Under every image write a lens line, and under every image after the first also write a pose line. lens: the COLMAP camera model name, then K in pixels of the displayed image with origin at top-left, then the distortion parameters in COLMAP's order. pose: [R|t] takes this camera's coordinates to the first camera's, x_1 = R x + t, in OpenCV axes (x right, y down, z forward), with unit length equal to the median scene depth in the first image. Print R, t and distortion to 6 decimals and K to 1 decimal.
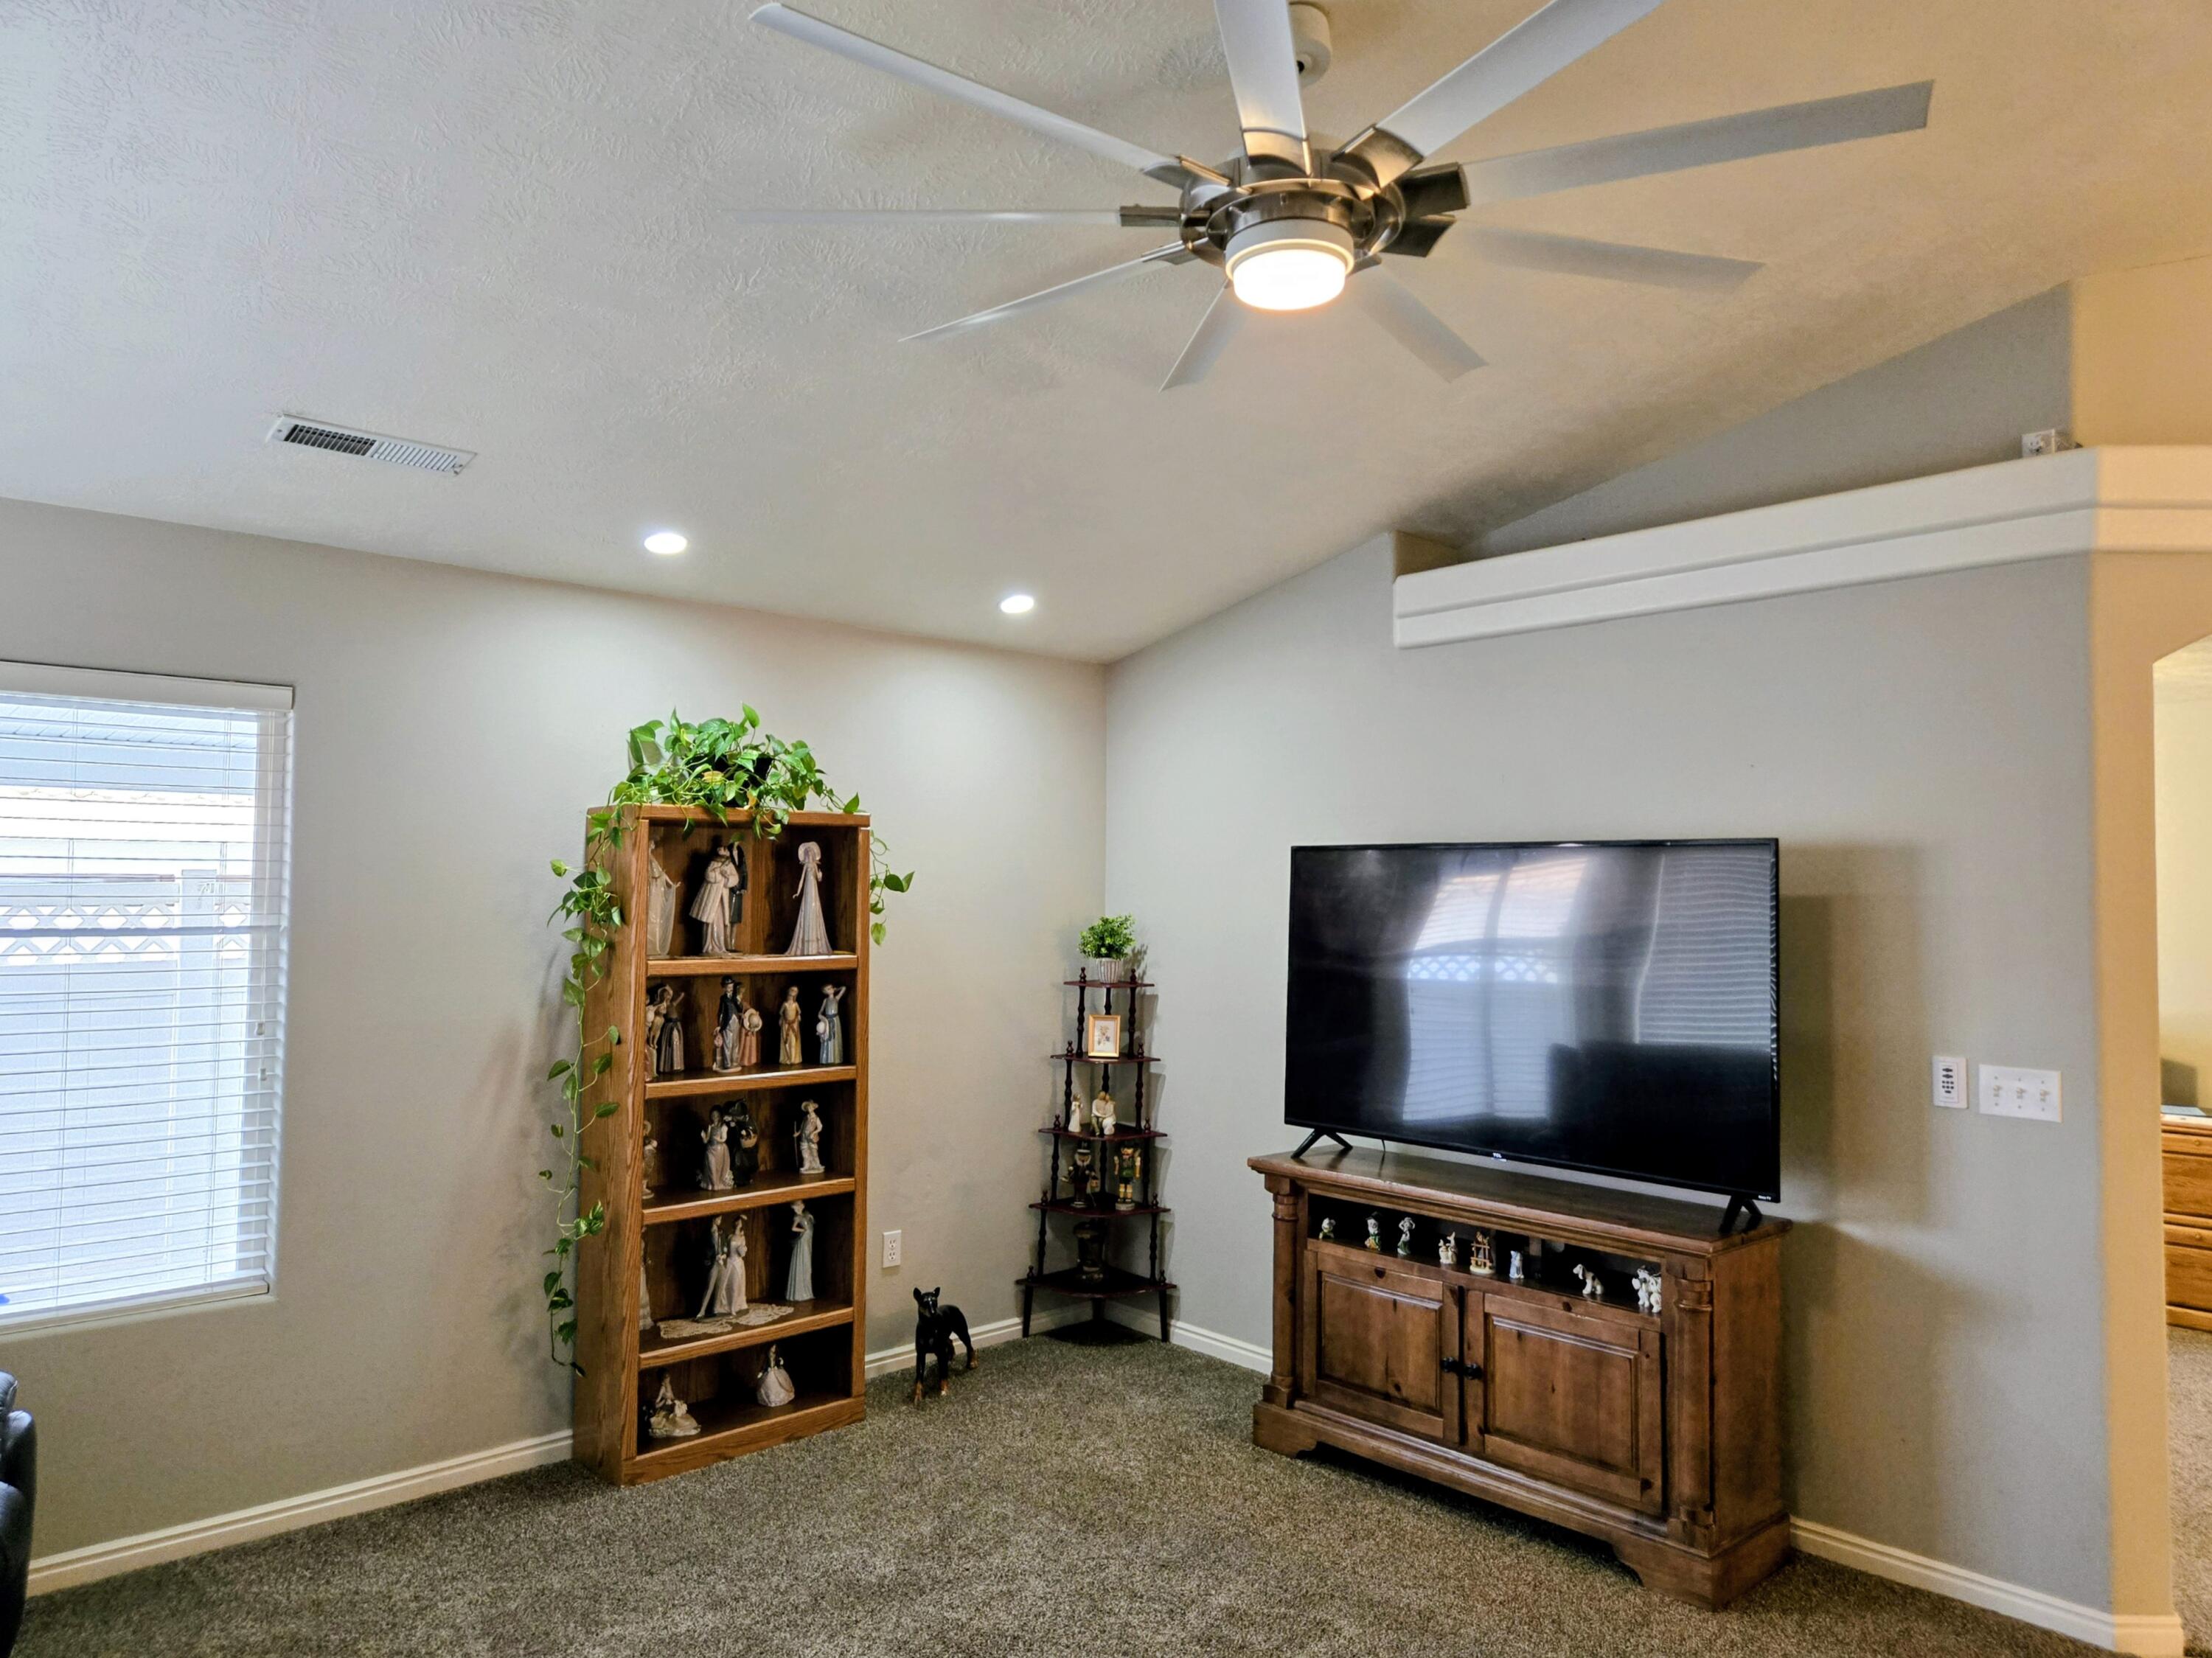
lens RADIAL K [[1486.9, 0, 1144.5], [0, 1486.9, 841.0], [0, 0, 1]] dist [0.067262, -0.043732]
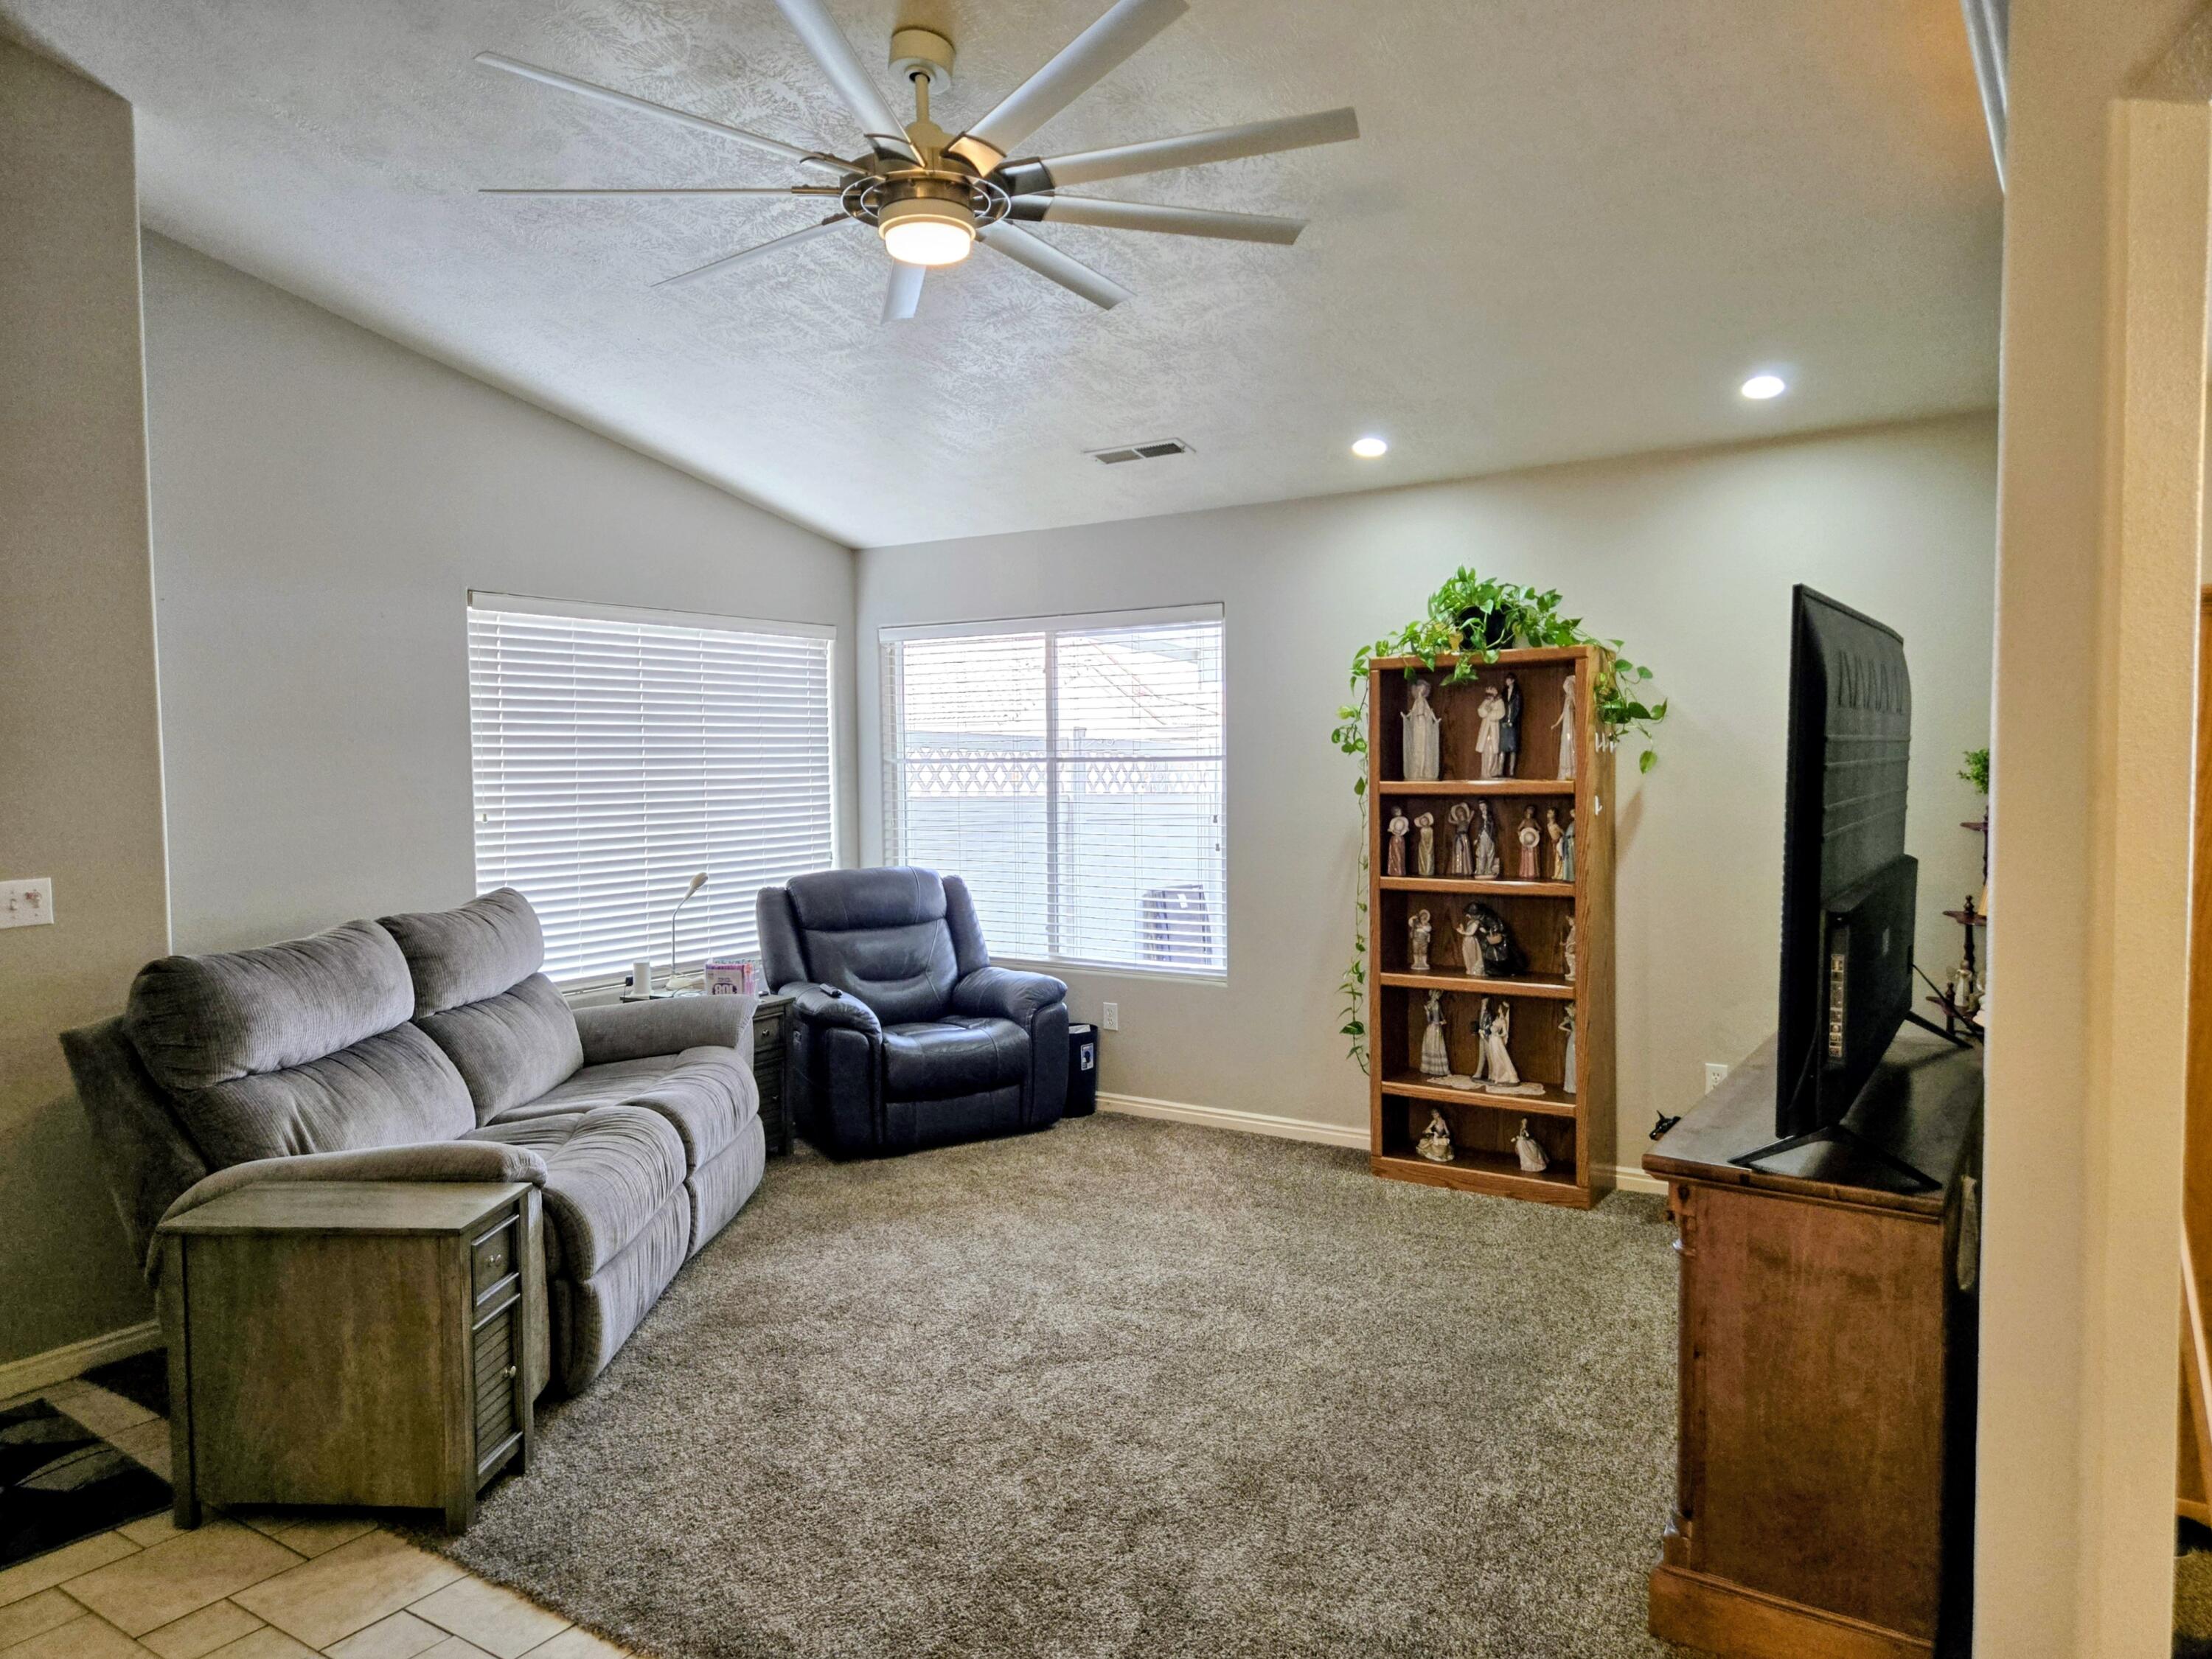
lens RADIAL K [[1487.0, 0, 1094.7], [0, 1487.0, 837.6], [0, 0, 1]] dist [0.067262, -0.043732]
pose [[0.241740, 0.046753, -0.969214, 0.794605], [0.050523, 0.996877, 0.060688, 0.035043], [0.969025, -0.063639, 0.238623, 0.428129]]
